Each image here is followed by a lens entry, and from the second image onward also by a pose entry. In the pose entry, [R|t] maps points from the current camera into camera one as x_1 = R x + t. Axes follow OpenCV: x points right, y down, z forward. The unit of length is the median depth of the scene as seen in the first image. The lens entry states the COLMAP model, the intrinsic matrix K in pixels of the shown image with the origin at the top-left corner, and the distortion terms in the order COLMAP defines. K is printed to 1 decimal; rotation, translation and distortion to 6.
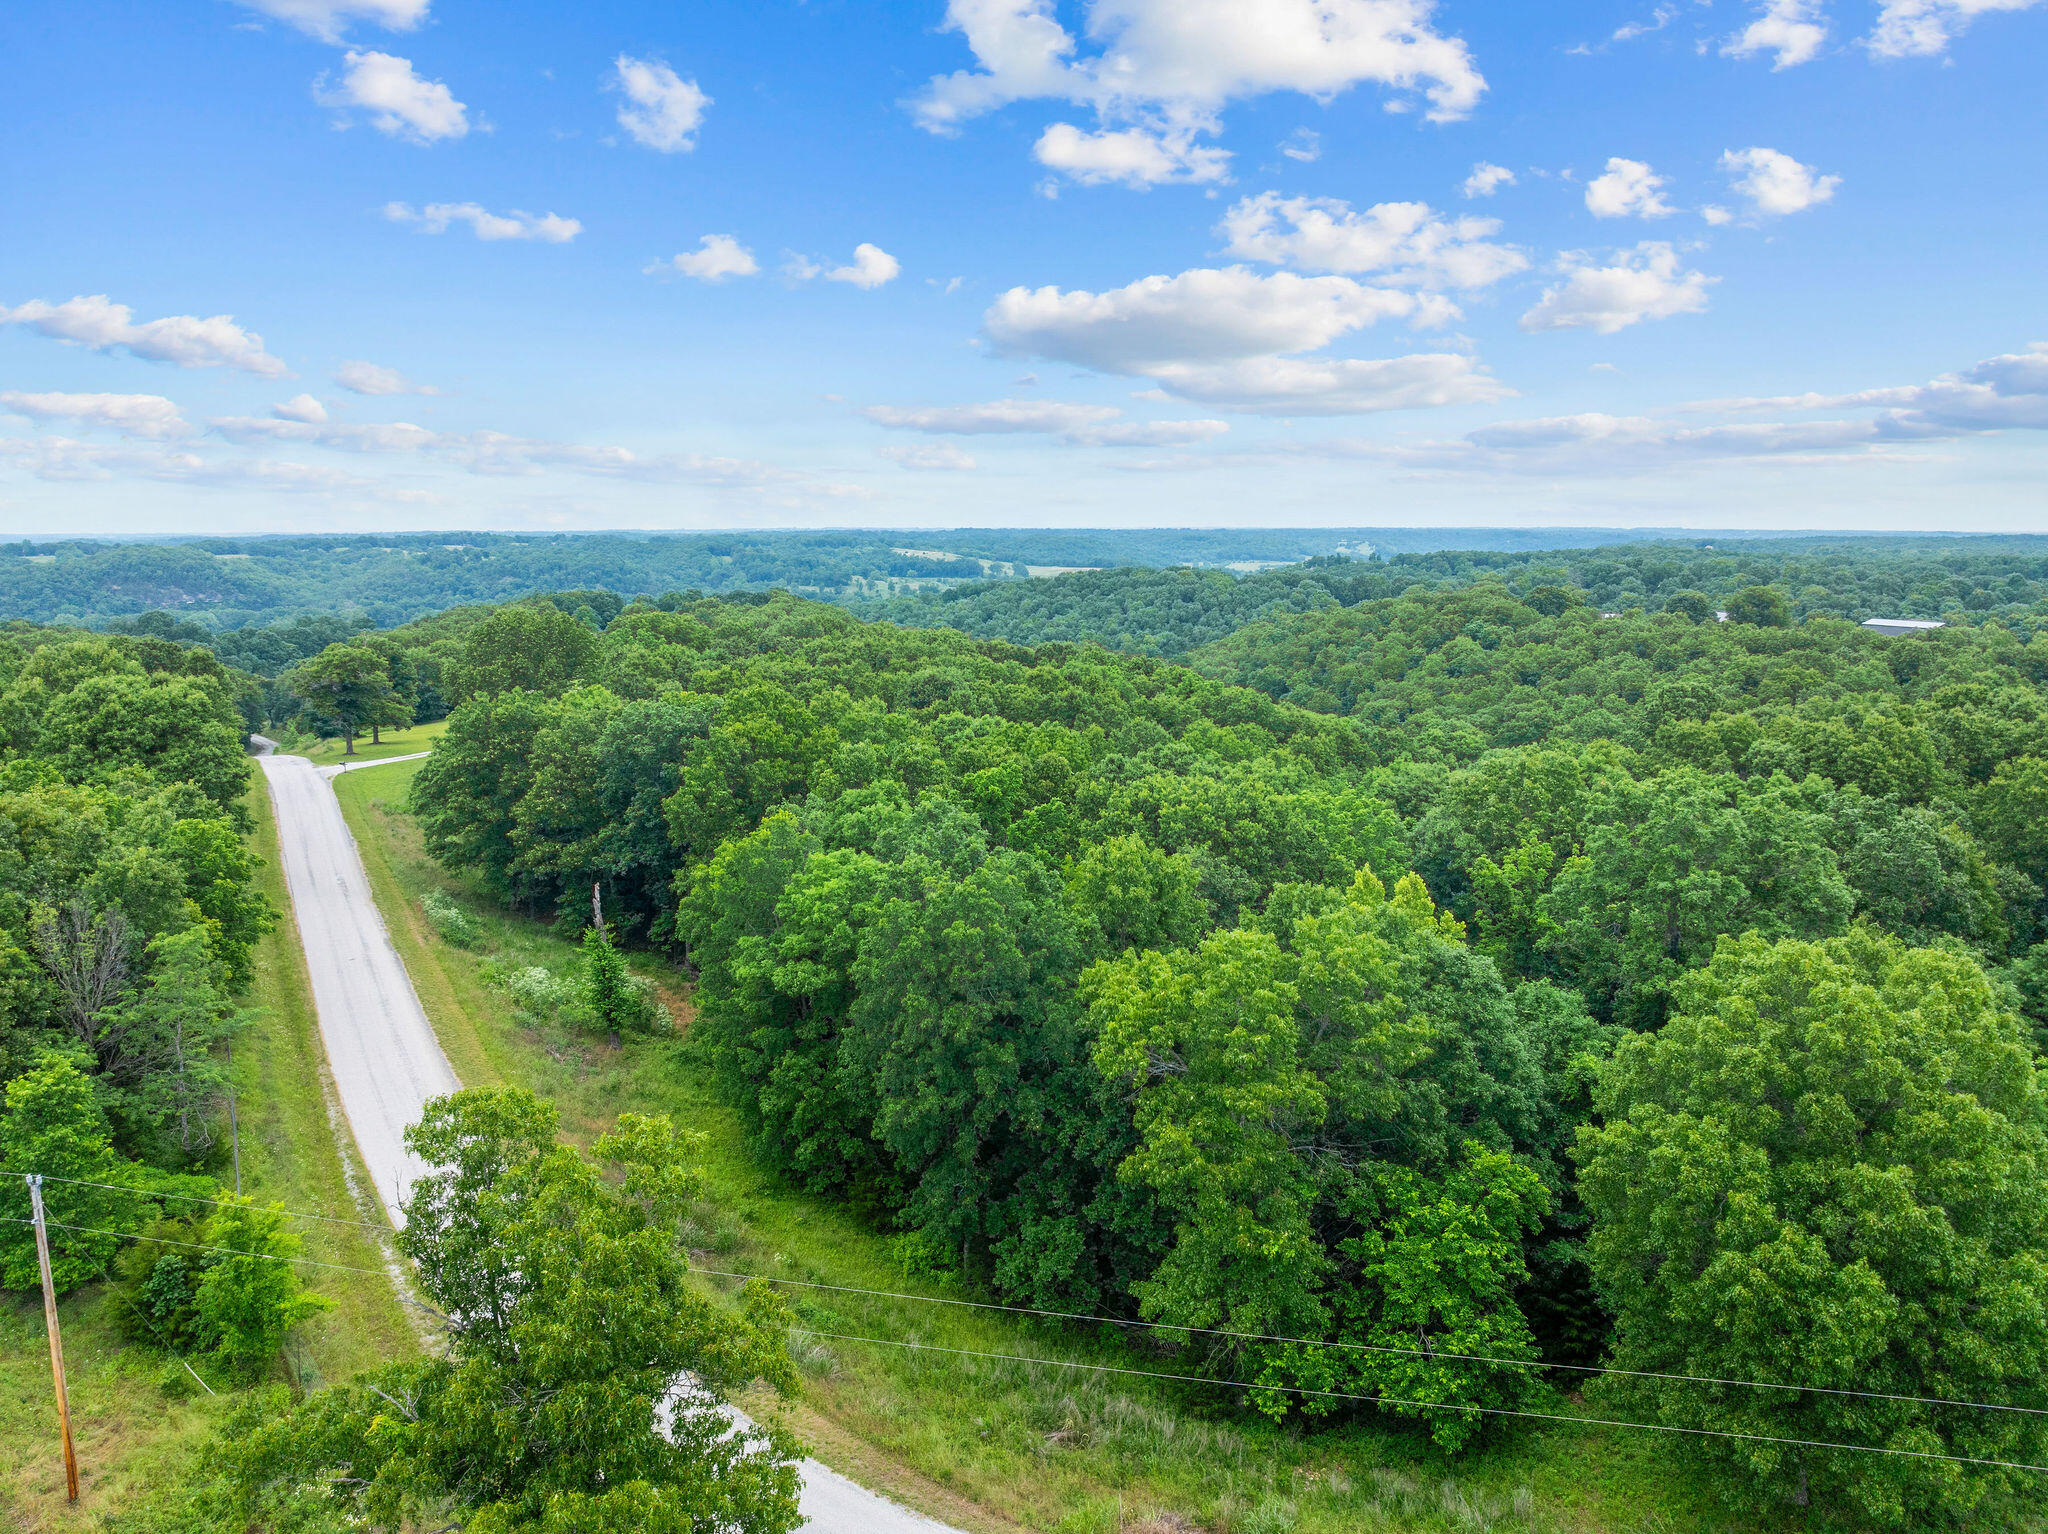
lens RADIAL K [[1439.3, 0, 1026.9], [0, 1439.3, 763.6], [0, 0, 1]] dist [-0.046507, 0.017997]
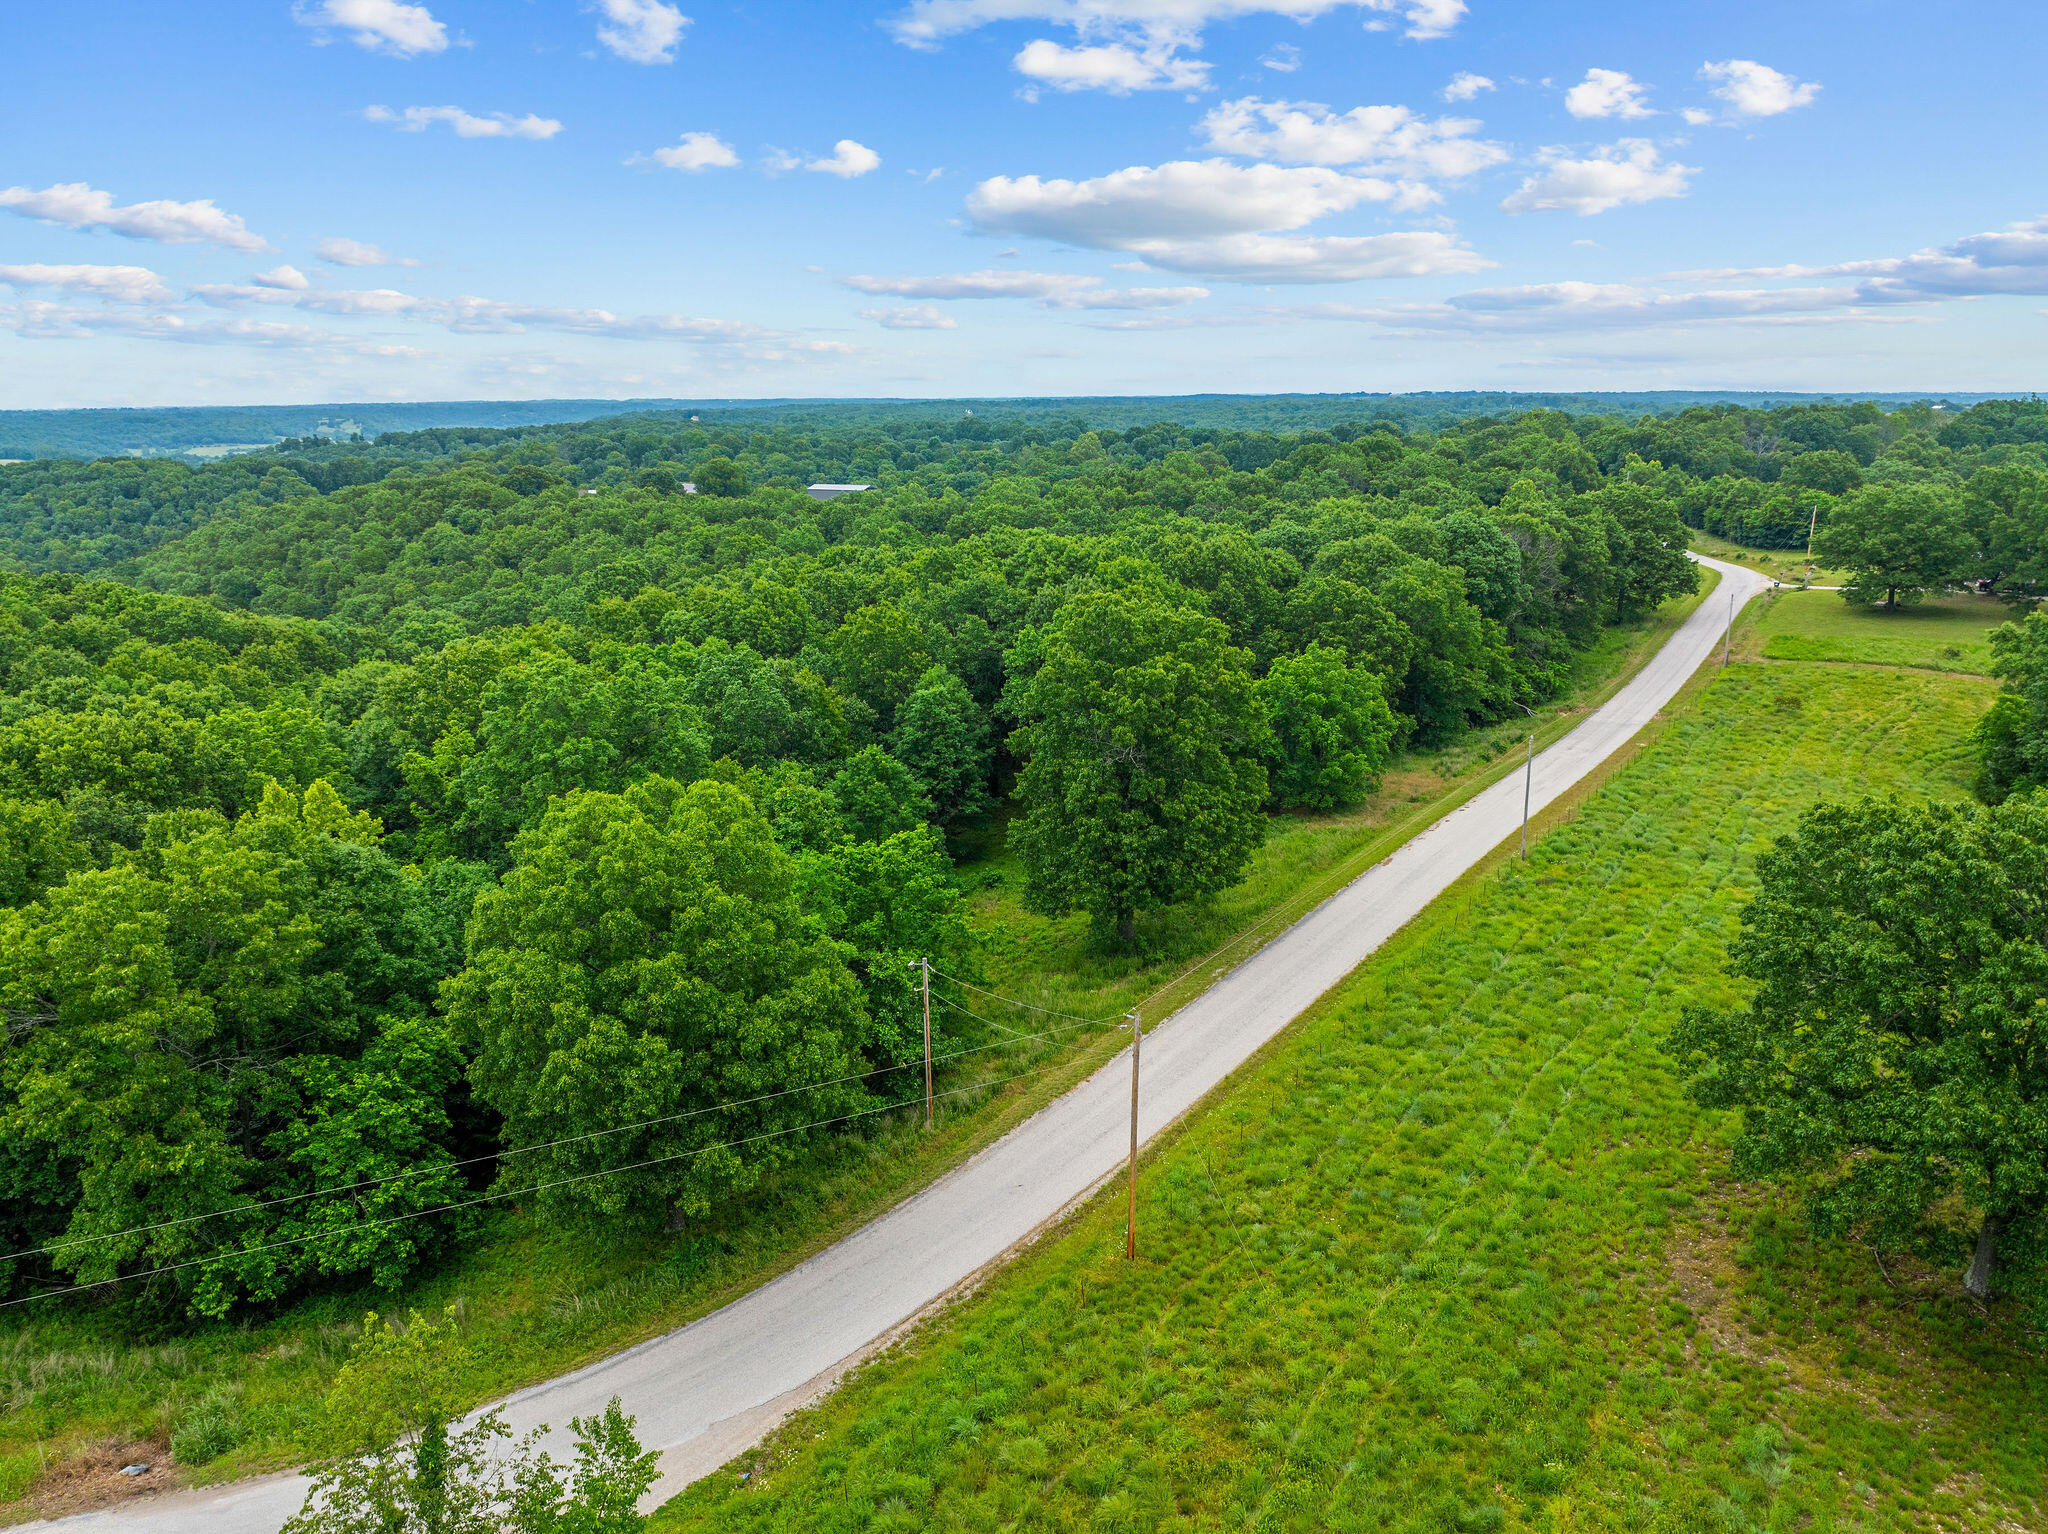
lens RADIAL K [[1442.4, 0, 1030.3], [0, 1442.4, 769.2], [0, 0, 1]] dist [-0.057499, 0.026580]
pose [[0.788305, -0.156253, 0.595114, 0.052461], [0.102498, 0.987051, 0.123388, -0.004783], [-0.606687, -0.036270, 0.794113, -0.105831]]
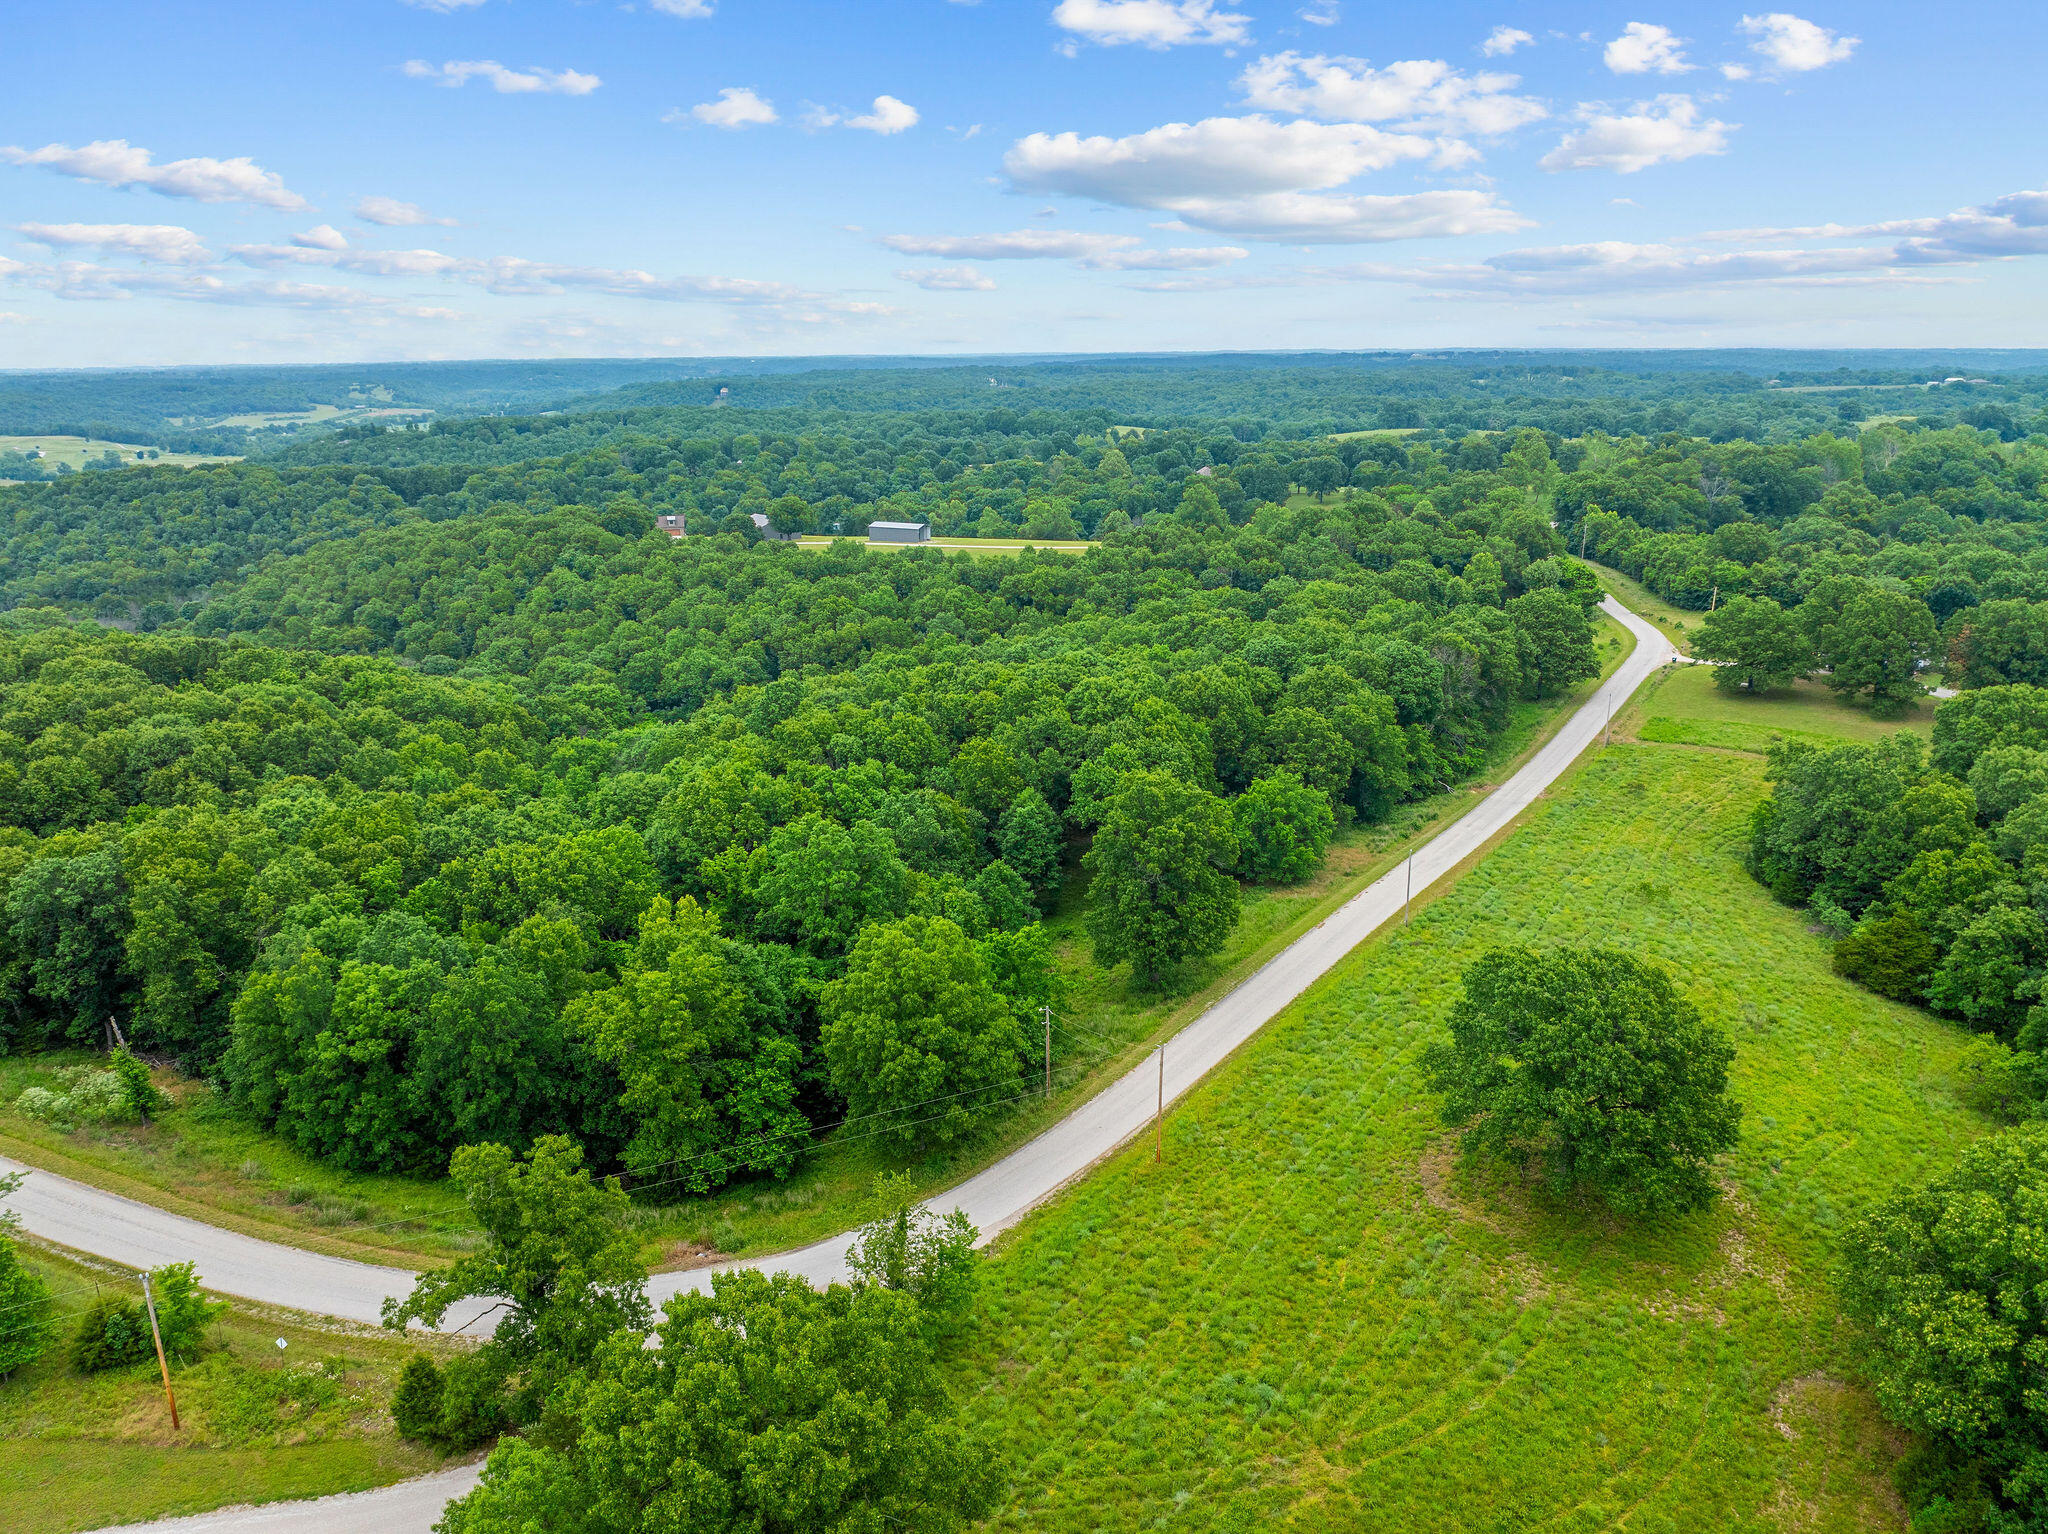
lens RADIAL K [[1439.3, 0, 1026.9], [0, 1439.3, 763.6], [0, 0, 1]] dist [-0.046507, 0.017997]
pose [[0.797925, -0.170521, 0.578133, -0.334240], [0.103252, 0.983640, 0.147620, -0.255240], [-0.593847, -0.058097, 0.802478, -0.565083]]
